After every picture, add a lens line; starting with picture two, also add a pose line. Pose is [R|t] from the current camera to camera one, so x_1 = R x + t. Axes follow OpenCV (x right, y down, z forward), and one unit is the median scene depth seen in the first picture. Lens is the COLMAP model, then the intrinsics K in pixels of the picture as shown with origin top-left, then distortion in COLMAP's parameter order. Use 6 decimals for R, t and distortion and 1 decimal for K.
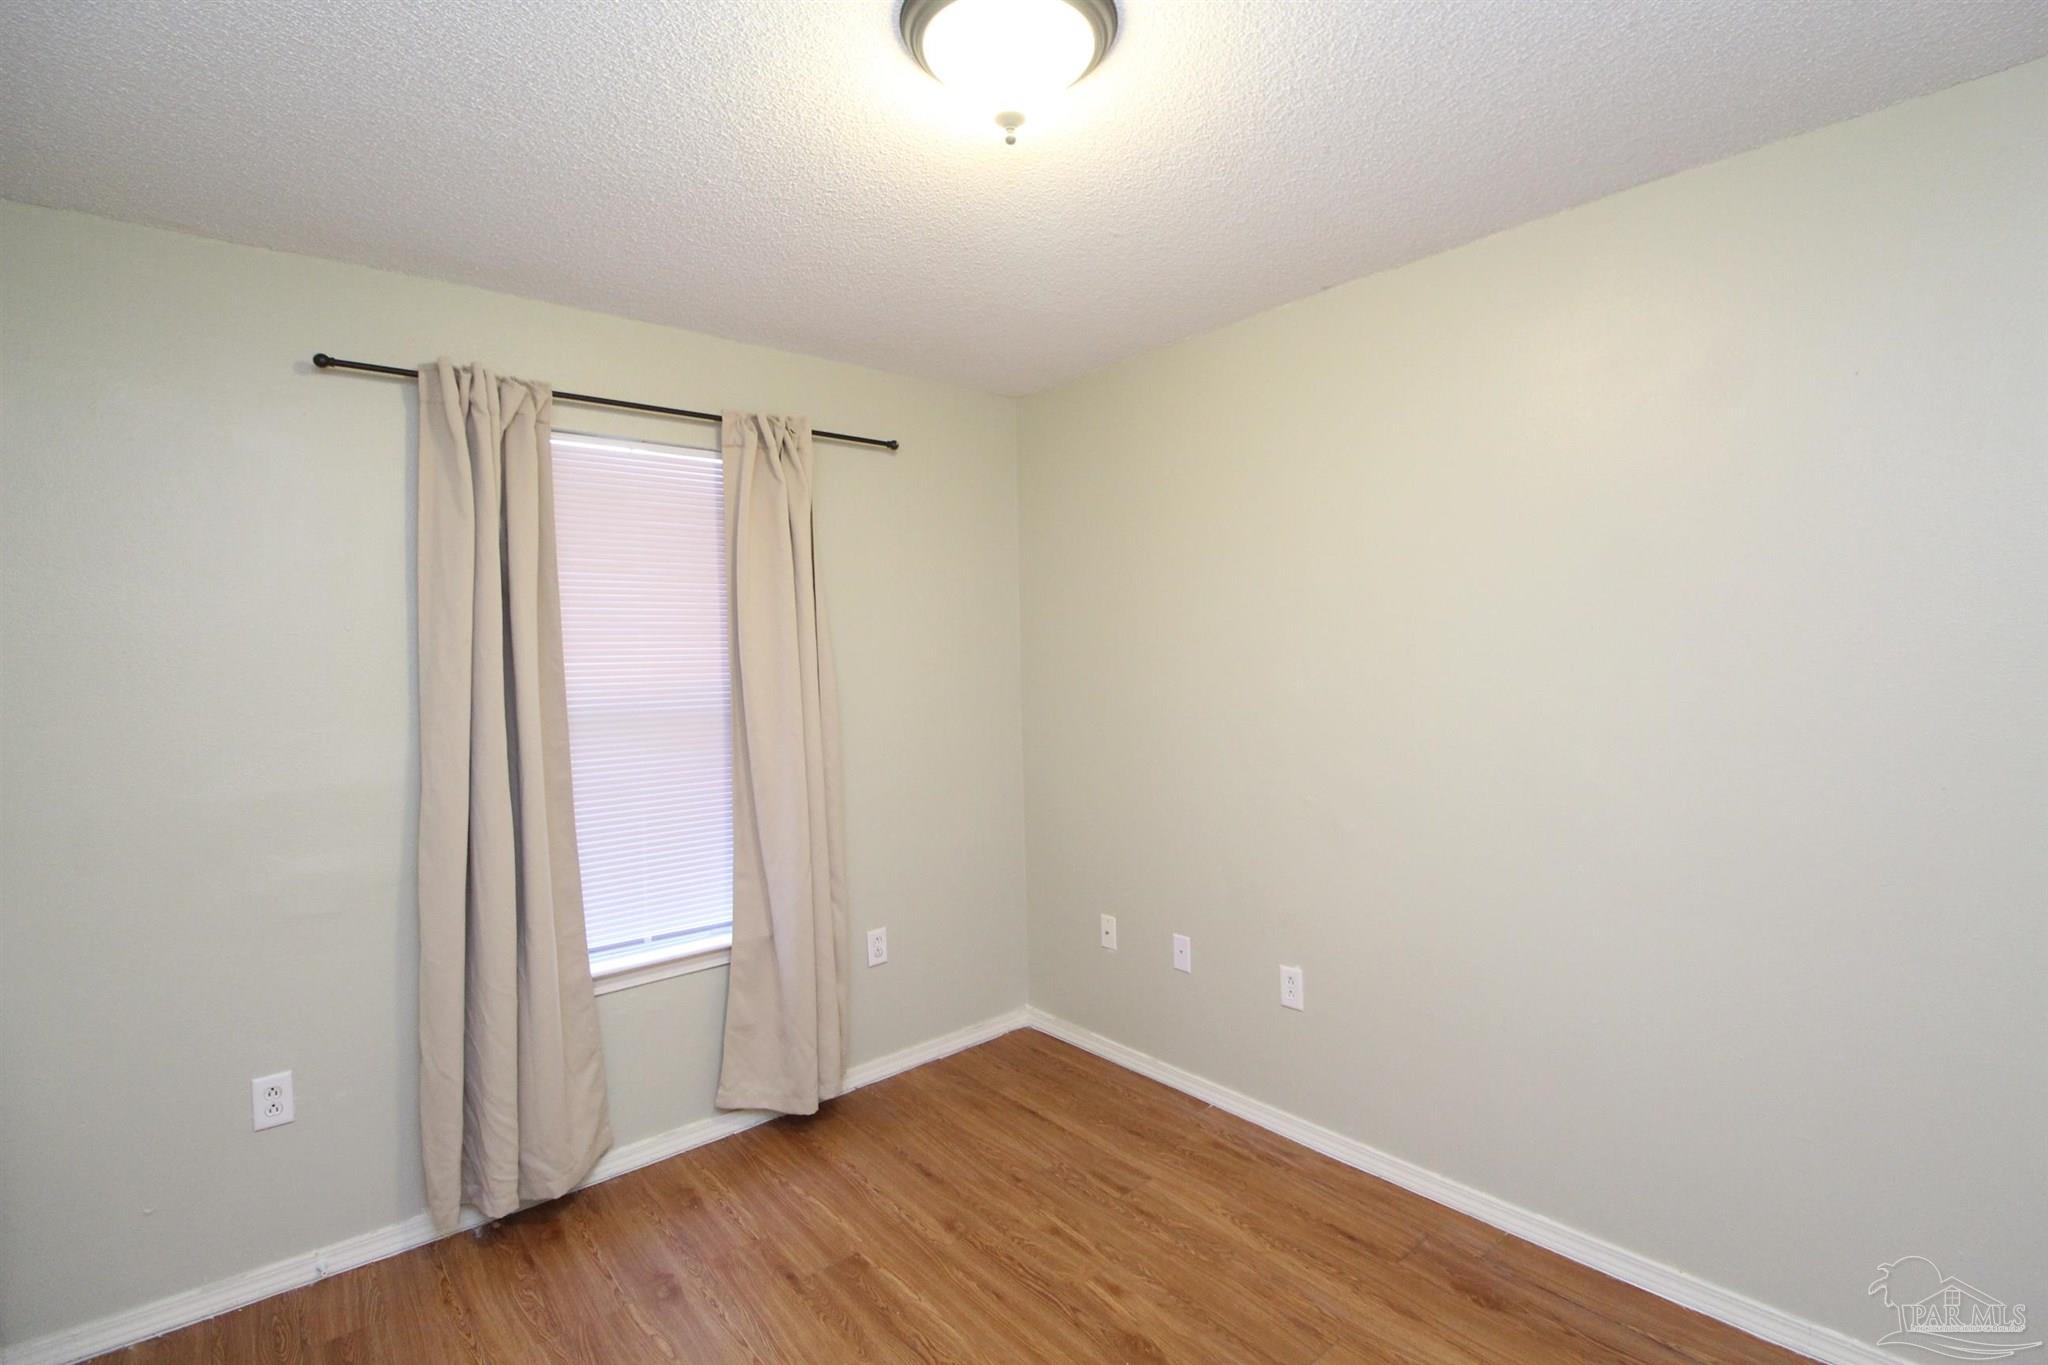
lens RADIAL K [[945.8, 0, 1044.8], [0, 945.8, 676.2], [0, 0, 1]] dist [0.000651, -0.011069]
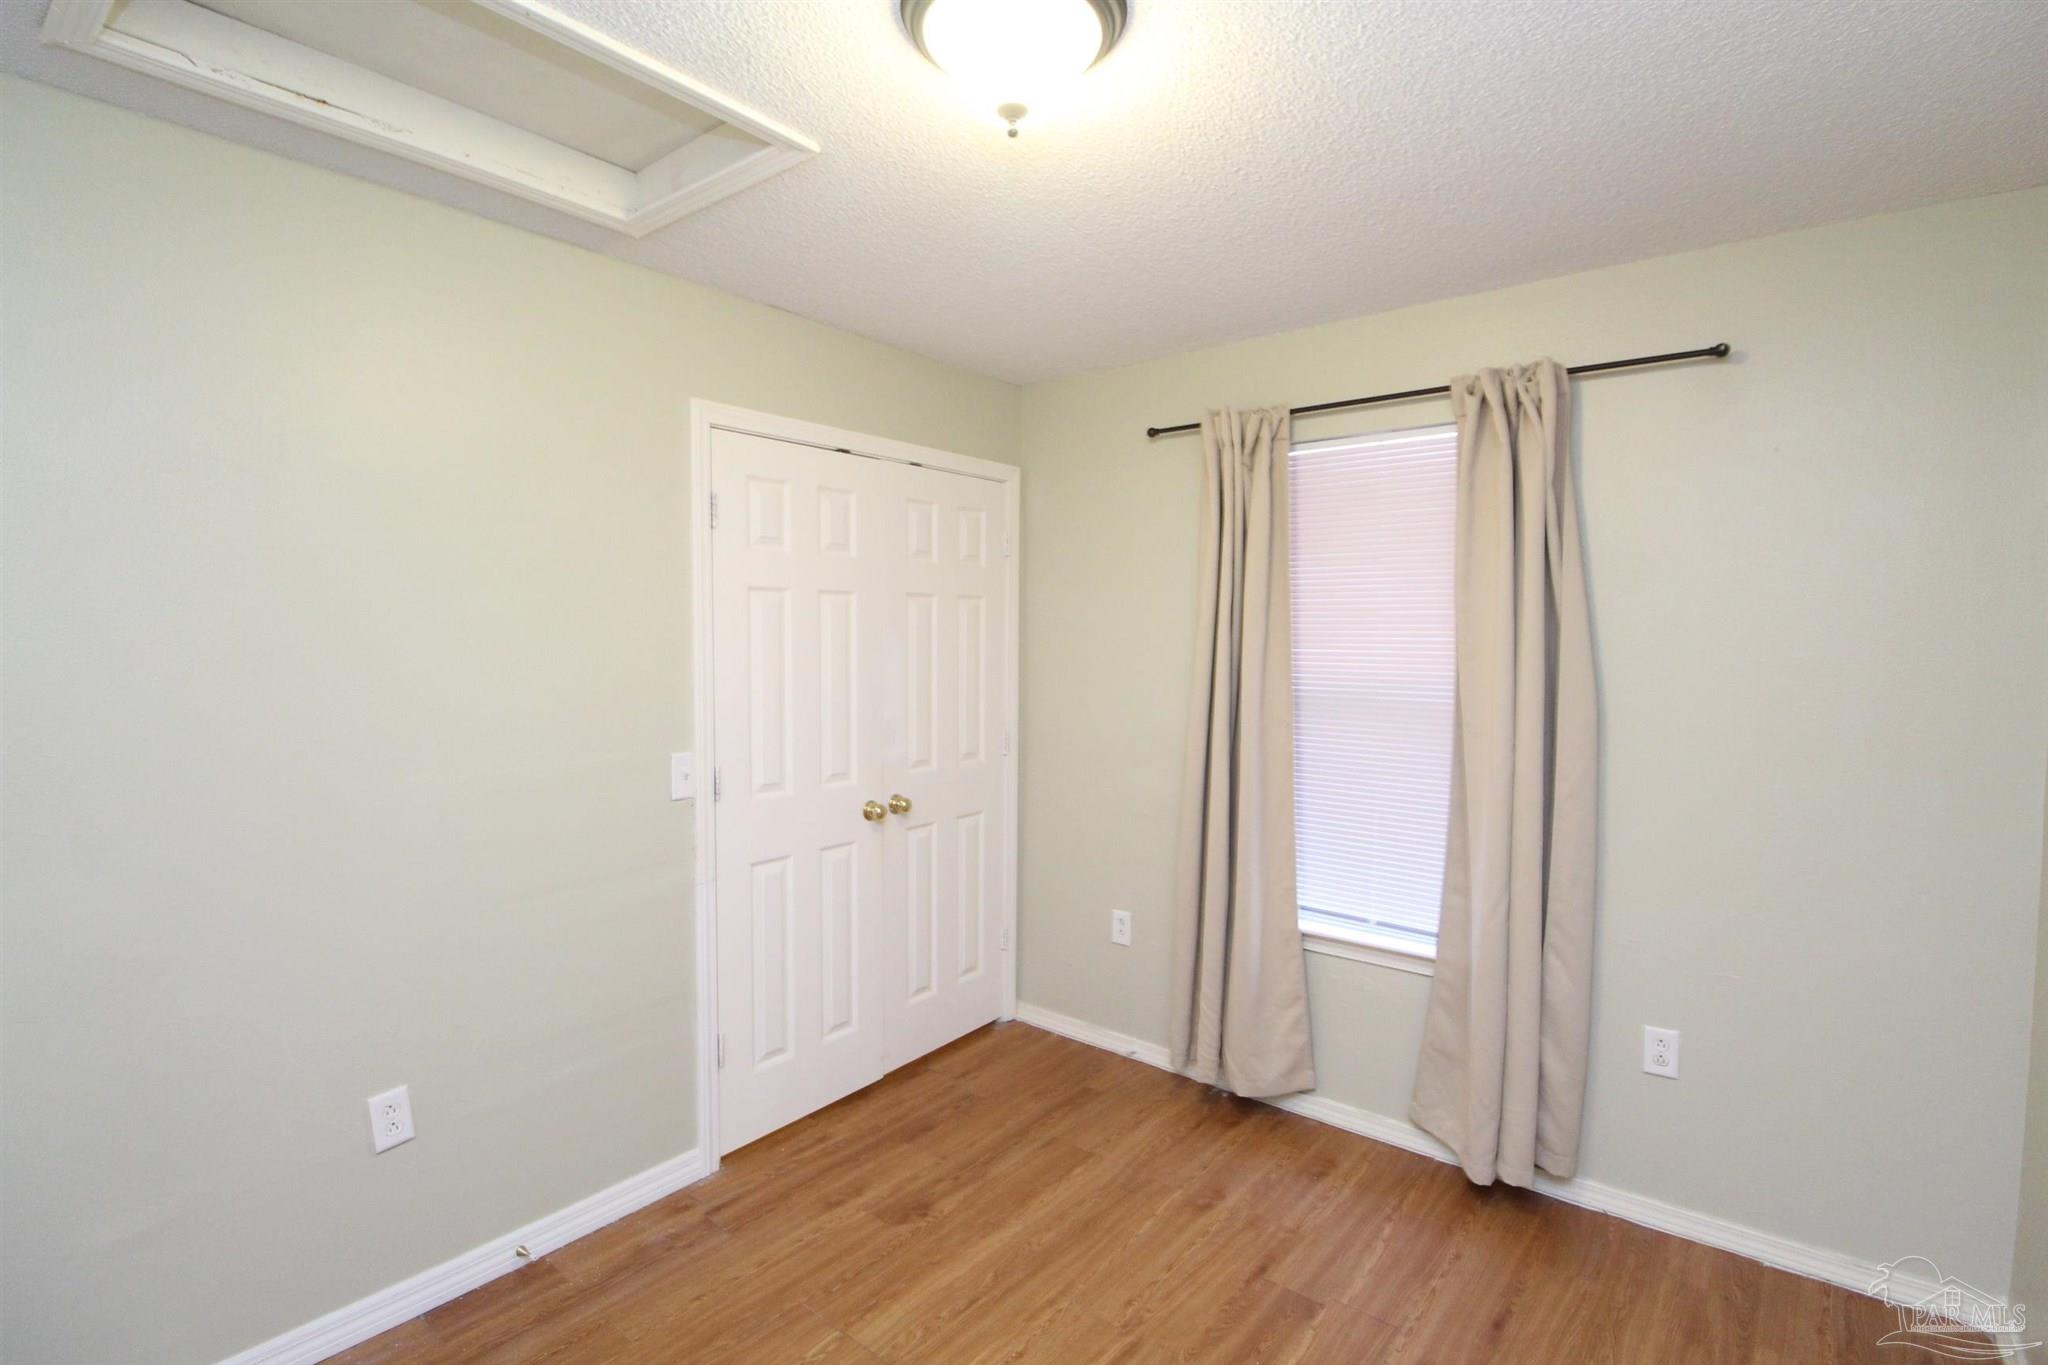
lens RADIAL K [[945.8, 0, 1044.8], [0, 945.8, 676.2], [0, 0, 1]] dist [0.000651, -0.011069]
pose [[0.189449, 0.068452, -0.979502, 0.540201], [-0.035678, 0.997388, 0.062802, -0.041614], [0.981242, 0.023049, 0.191397, 0.485514]]
